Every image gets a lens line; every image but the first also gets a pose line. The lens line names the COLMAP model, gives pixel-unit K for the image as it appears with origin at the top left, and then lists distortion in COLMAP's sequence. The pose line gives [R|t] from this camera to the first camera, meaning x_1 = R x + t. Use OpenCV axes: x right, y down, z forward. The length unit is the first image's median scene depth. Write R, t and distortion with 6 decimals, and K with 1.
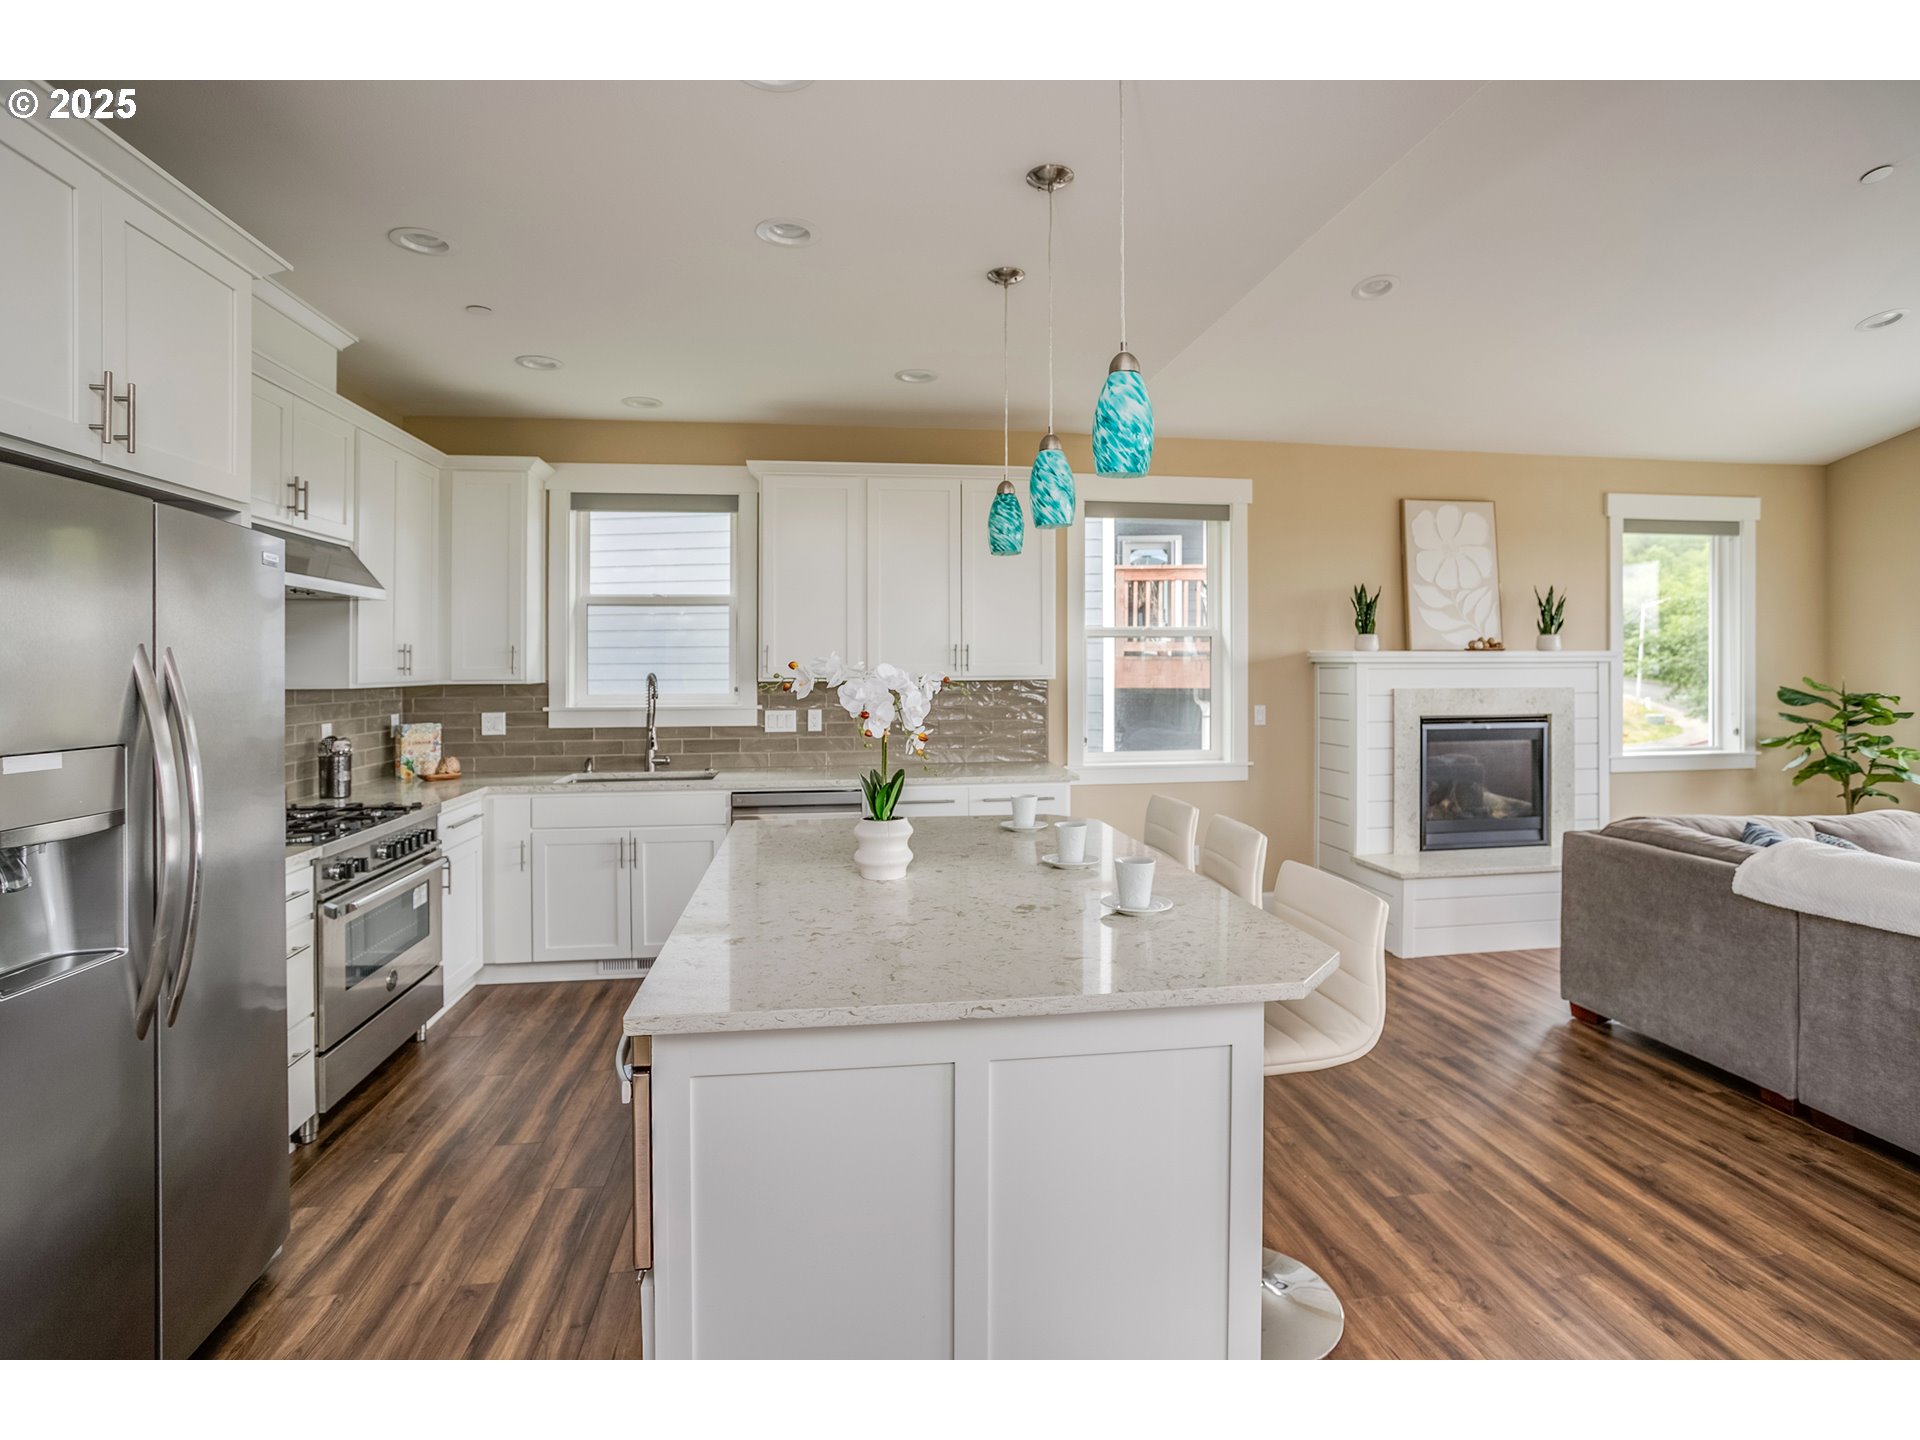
lens RADIAL K [[949.7, 0, 962.3], [0, 949.7, 670.6], [0, 0, 1]] dist [-0.018304, 0.000176]
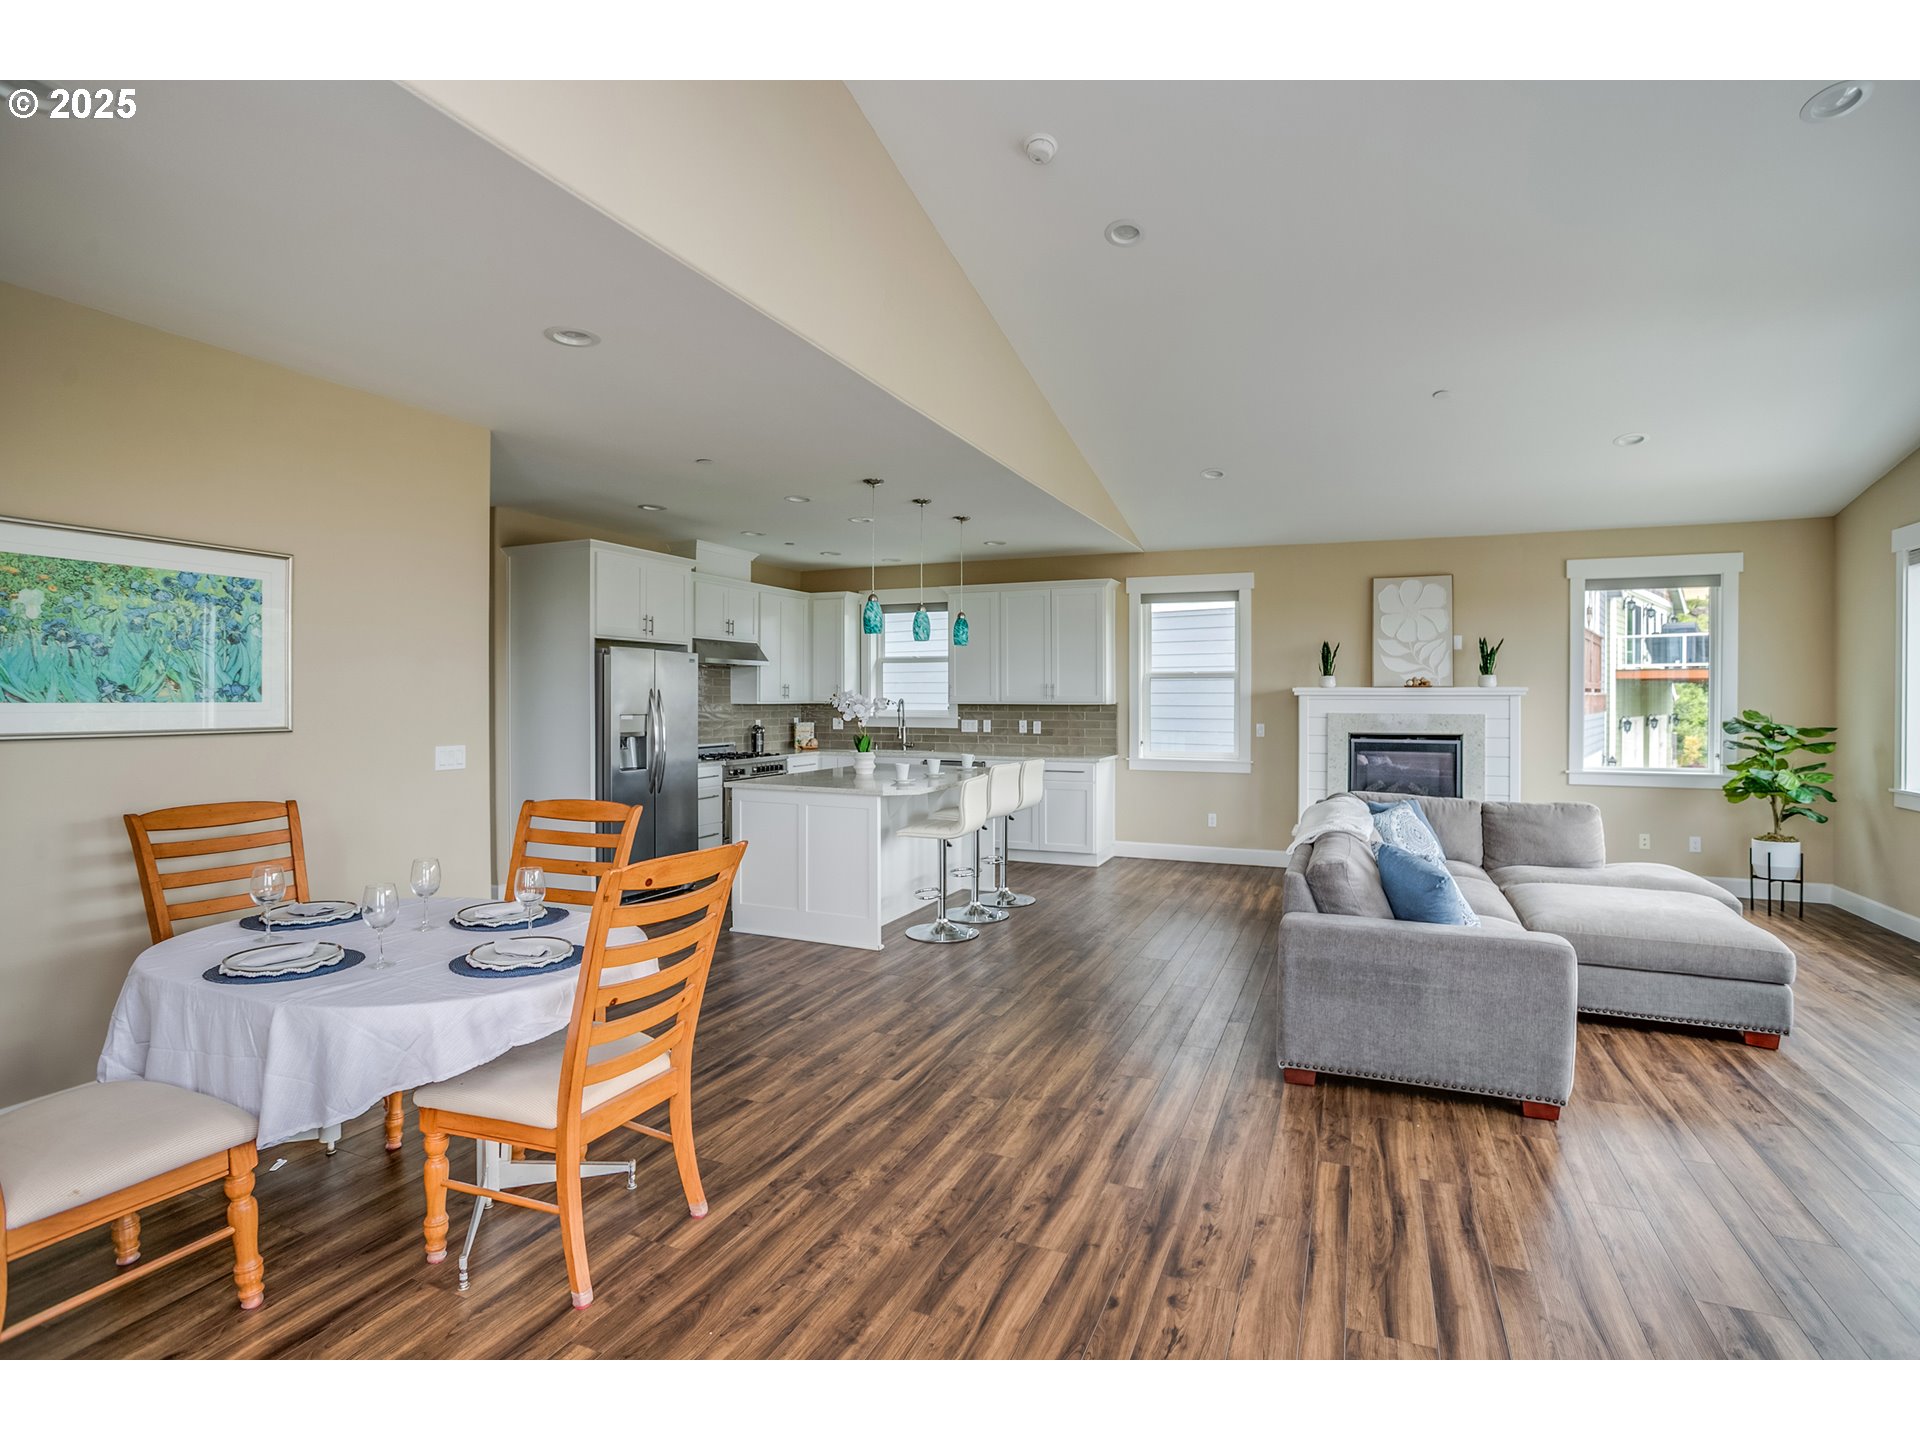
lens RADIAL K [[952.6, 0, 981.8], [0, 952.6, 710.8], [0, 0, 1]] dist [-0.001089, -0.000019]
pose [[0.862746, 0.014435, -0.505431, 0.718986], [-0.007327, 0.999844, 0.016048, -0.004192], [0.505584, -0.010142, 0.862718, -0.529633]]
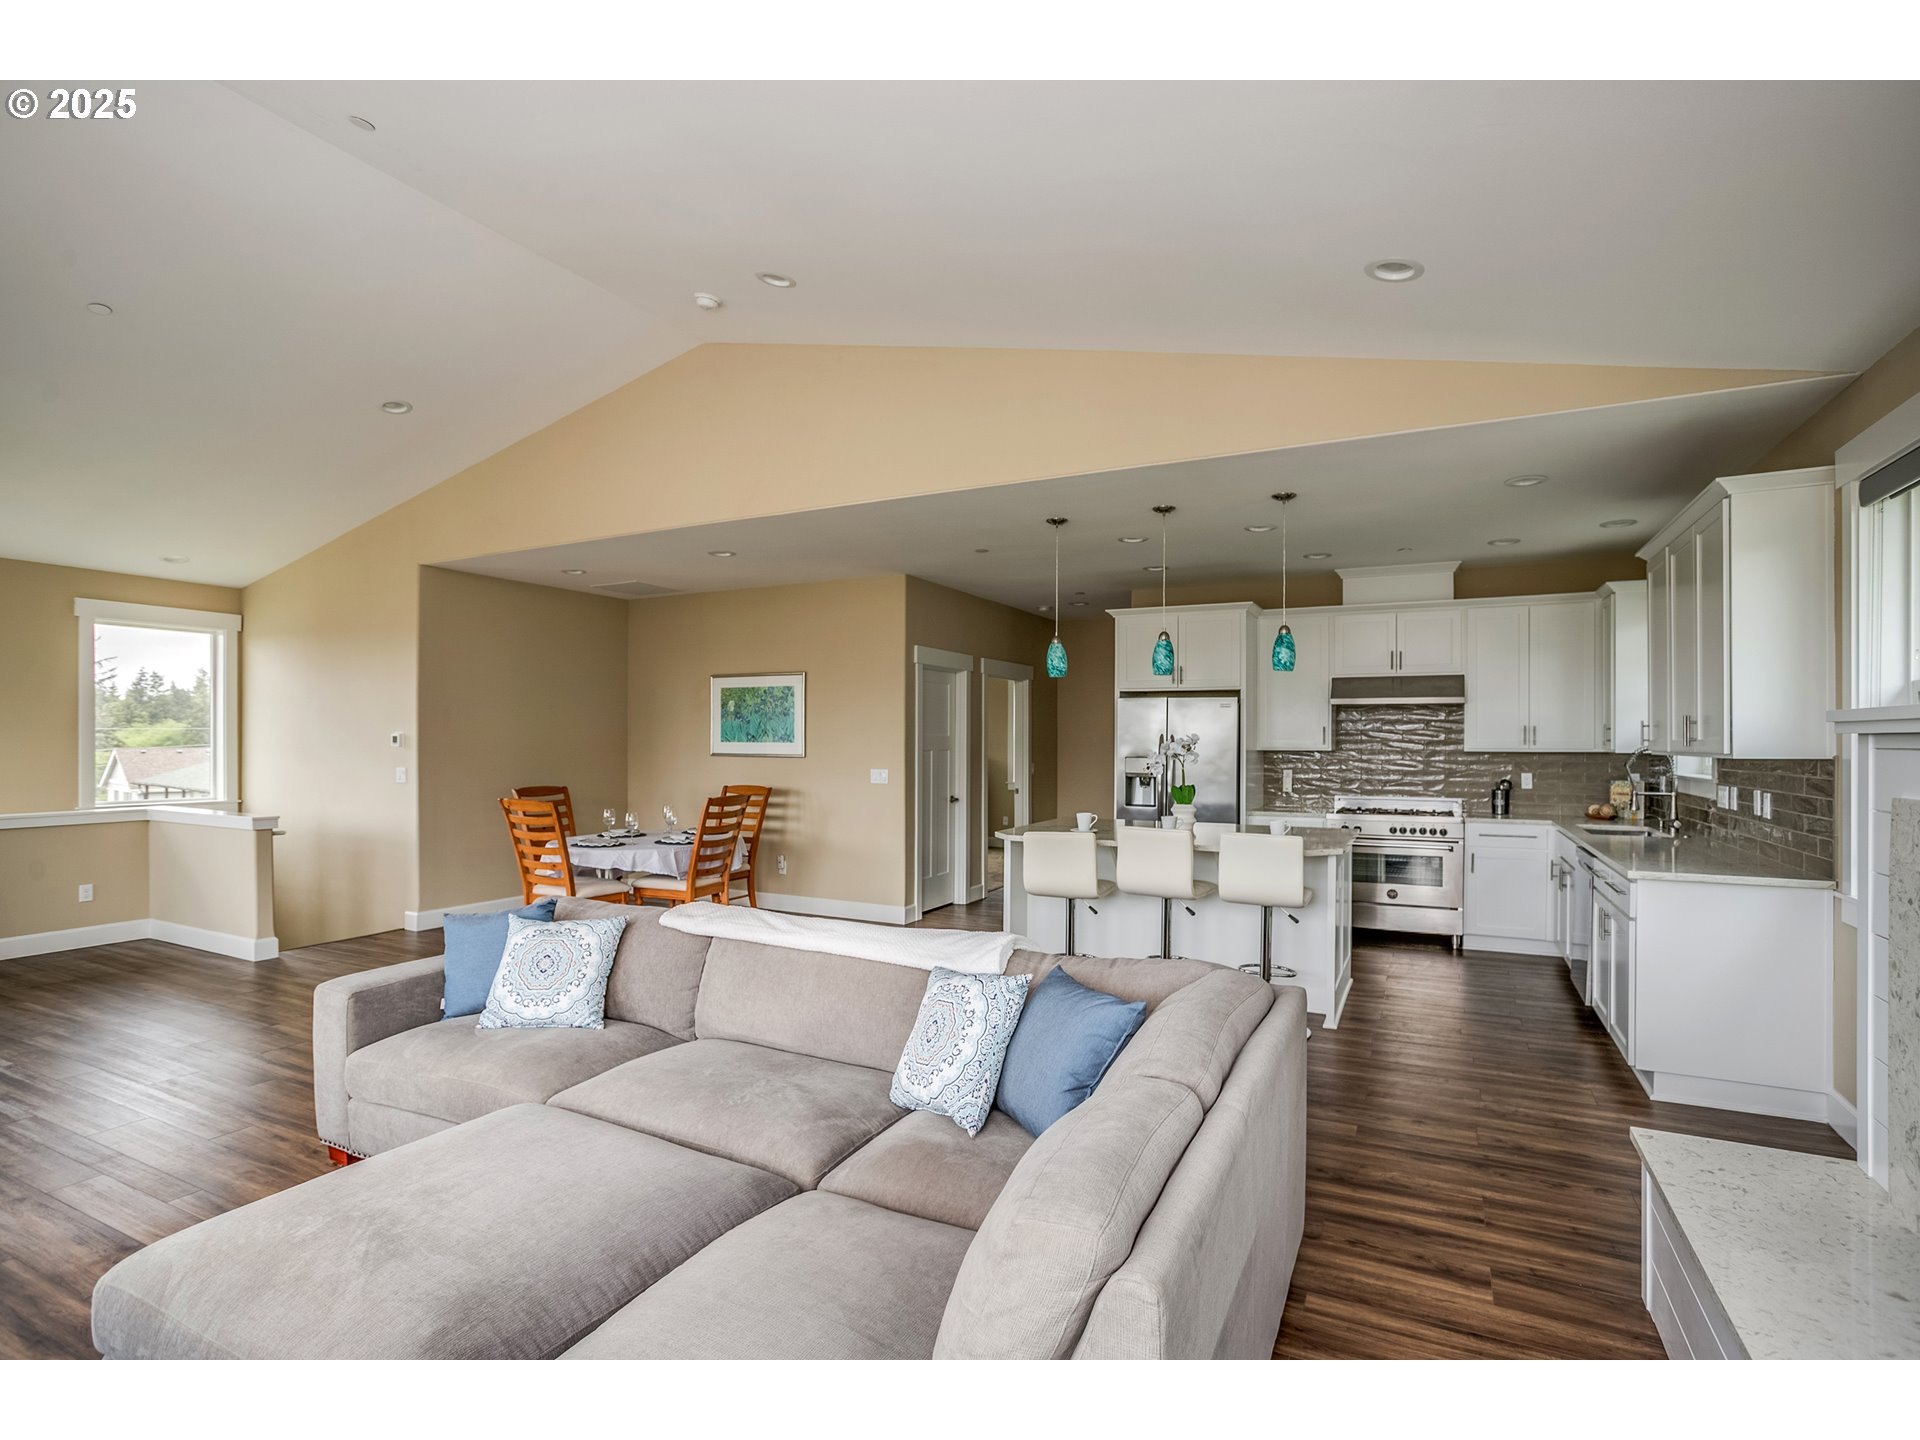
lens RADIAL K [[931.4, 0, 954.0], [0, 931.4, 739.1], [0, 0, 1]] dist [-0.033878, 0.009216]
pose [[-0.574950, 0.003048, -0.818183, 0.981630], [-0.000765, 0.999991, 0.004263, -0.007876], [0.818188, 0.003077, -0.574942, 0.861689]]
